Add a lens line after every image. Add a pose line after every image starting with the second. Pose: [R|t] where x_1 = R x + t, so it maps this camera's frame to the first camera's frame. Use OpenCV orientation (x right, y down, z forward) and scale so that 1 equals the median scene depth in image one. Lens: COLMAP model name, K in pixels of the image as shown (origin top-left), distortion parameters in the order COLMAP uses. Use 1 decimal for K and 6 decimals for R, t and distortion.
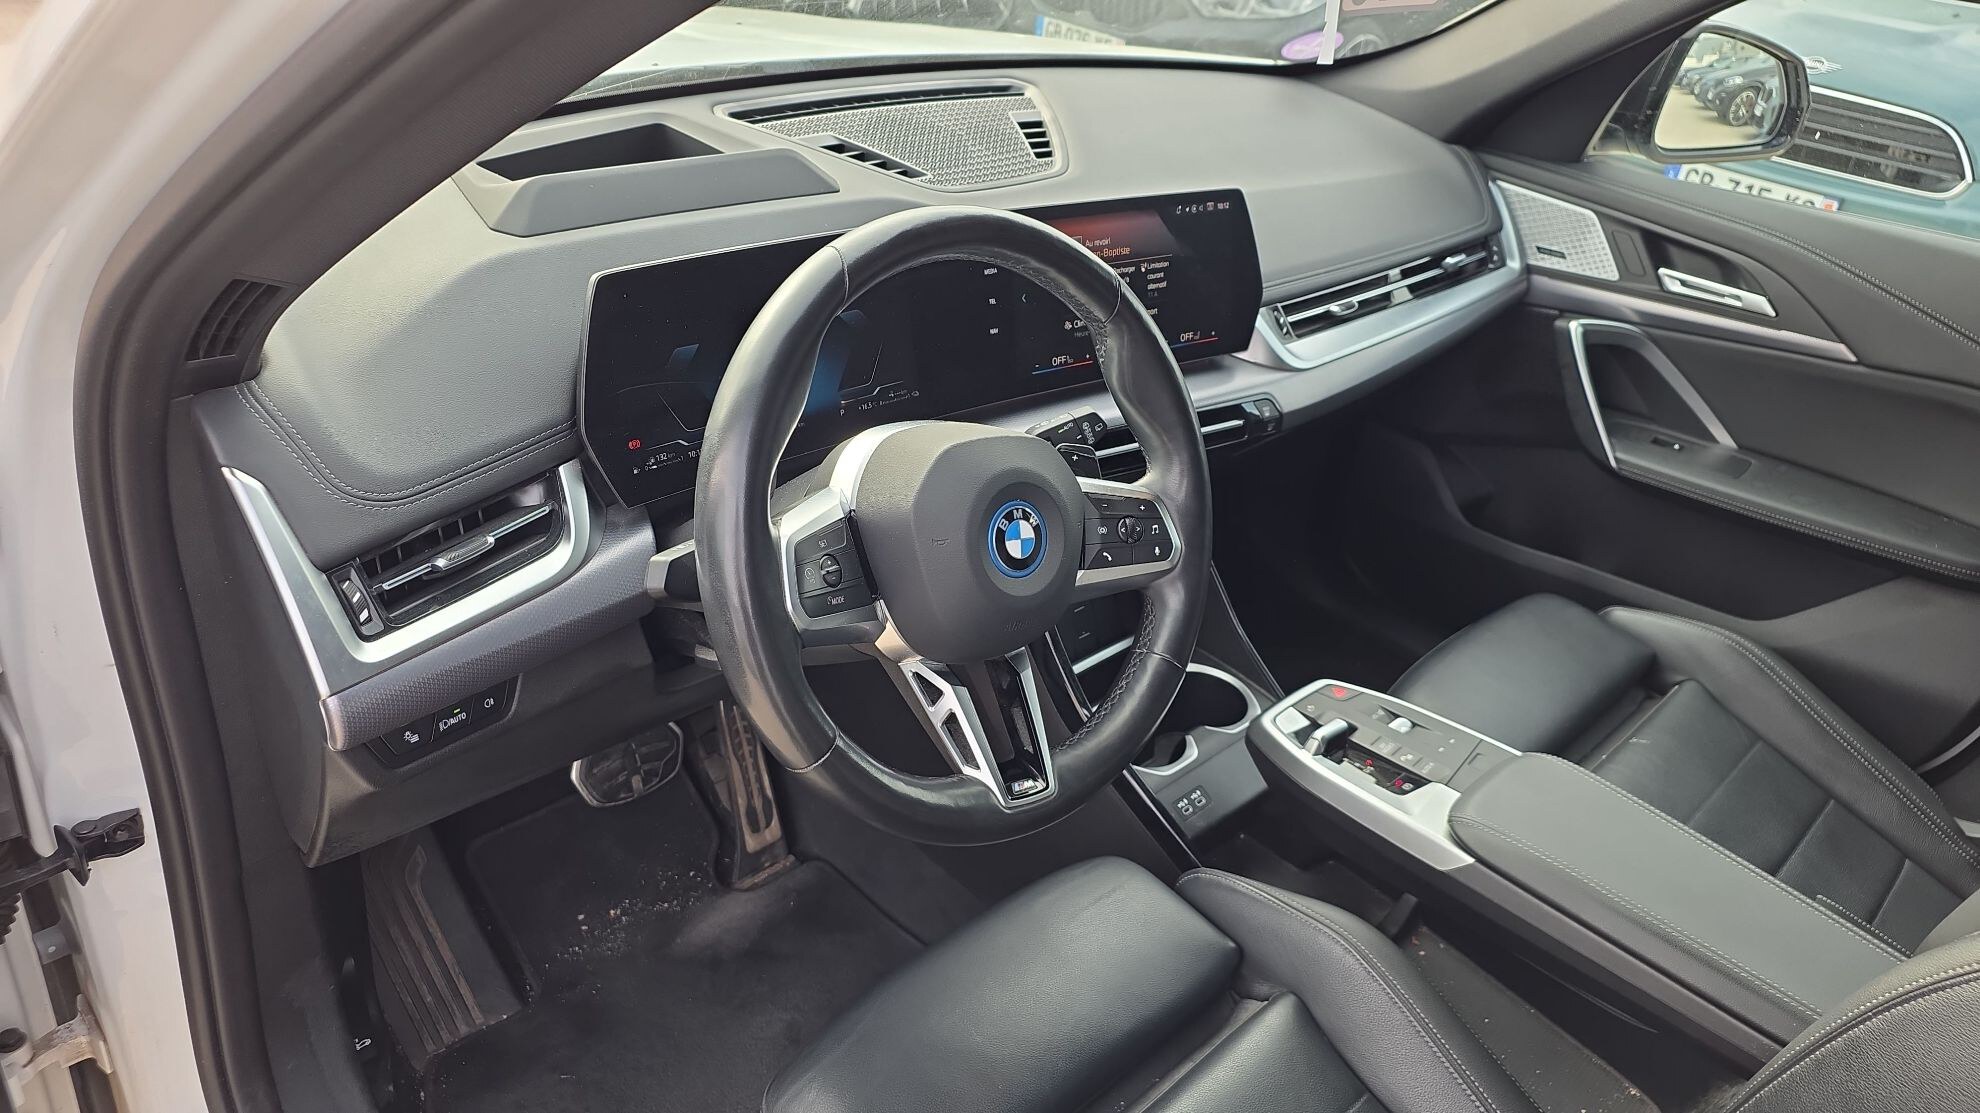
lens RADIAL K [[1271.5, 0, 961.6], [0, 1271.5, 553.1], [0, 0, 1]] dist [-0.004525, 0.003315]
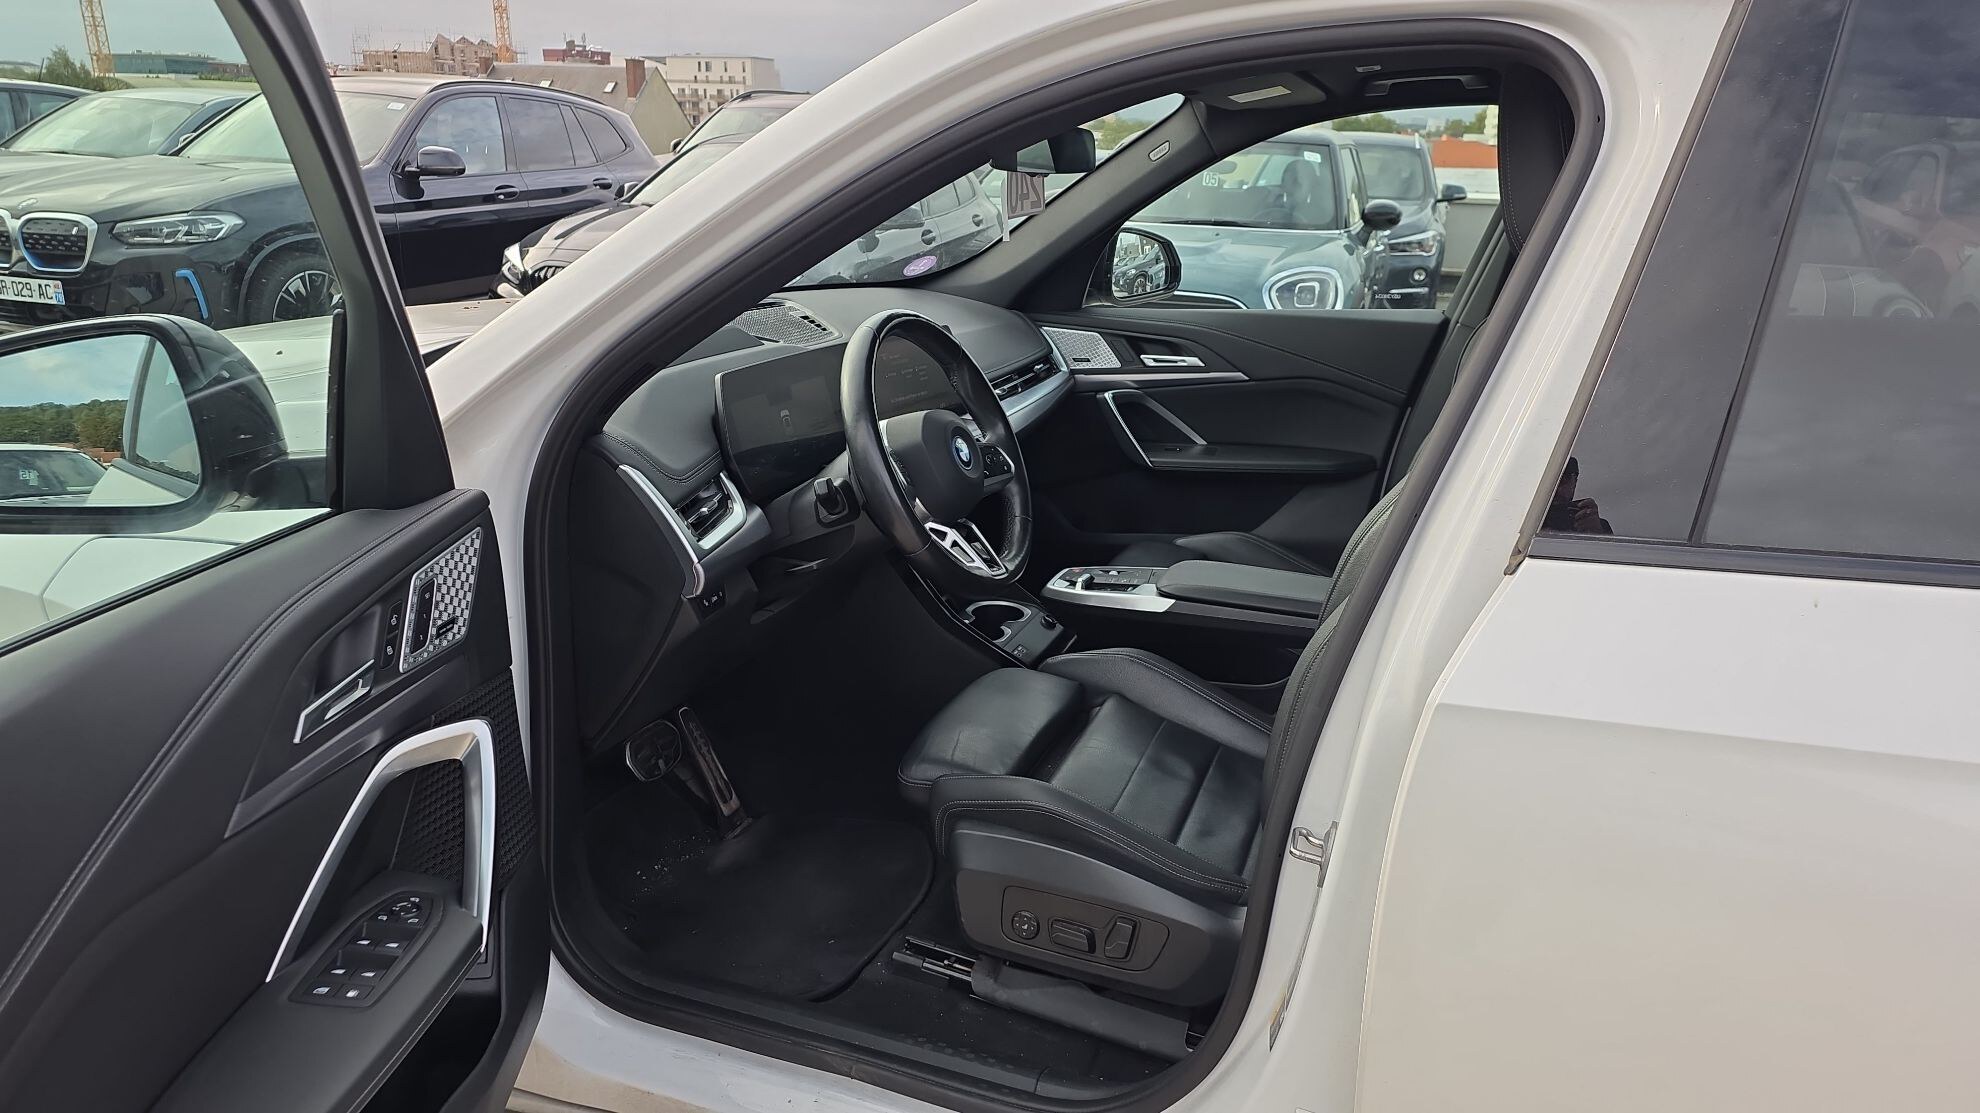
lens RADIAL K [[1271.5, 0, 961.6], [0, 1271.5, 553.1], [0, 0, 1]] dist [-0.004525, 0.003315]
pose [[0.898694, -0.194826, 0.392927, -0.432020], [0.274642, 0.948500, -0.157859, 0.252218], [-0.341936, 0.249781, 0.905919, -0.462983]]
